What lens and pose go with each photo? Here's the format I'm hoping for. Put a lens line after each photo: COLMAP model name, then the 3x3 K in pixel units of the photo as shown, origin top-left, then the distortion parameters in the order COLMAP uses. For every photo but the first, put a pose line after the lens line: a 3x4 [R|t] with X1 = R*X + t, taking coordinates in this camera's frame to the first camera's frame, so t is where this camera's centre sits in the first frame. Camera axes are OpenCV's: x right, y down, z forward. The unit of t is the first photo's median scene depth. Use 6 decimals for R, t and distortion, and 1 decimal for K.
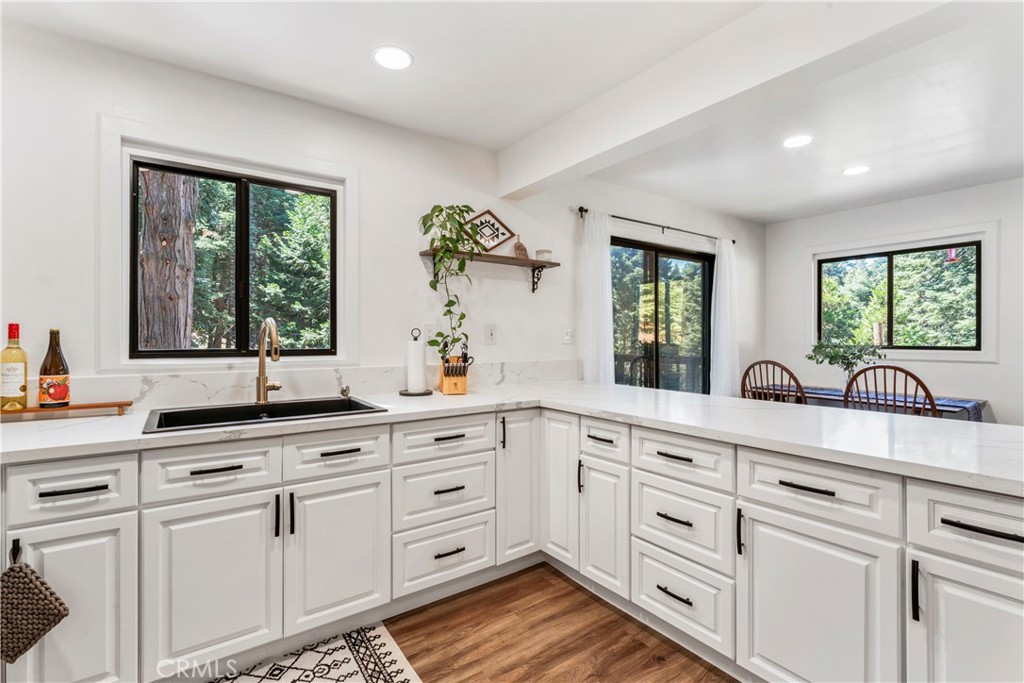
lens RADIAL K [[474.0, 0, 512.2], [0, 474.0, 339.9], [0, 0, 1]] dist [0.000007, 0.000935]
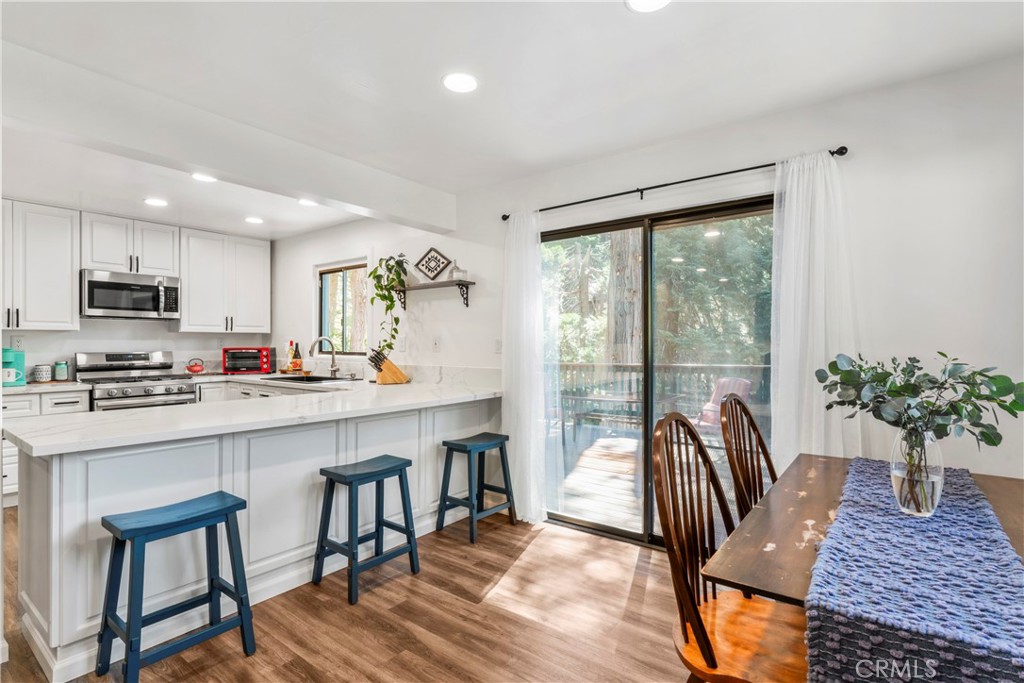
lens RADIAL K [[499.6, 0, 510.9], [0, 499.6, 340.0], [0, 0, 1]] dist [-0.001153, 0.000023]
pose [[0.285796, 0.001208, -0.958290, 1.292189], [0.001431, 0.999998, 0.001687, -0.024060], [0.958289, -0.001854, 0.285793, 0.800980]]
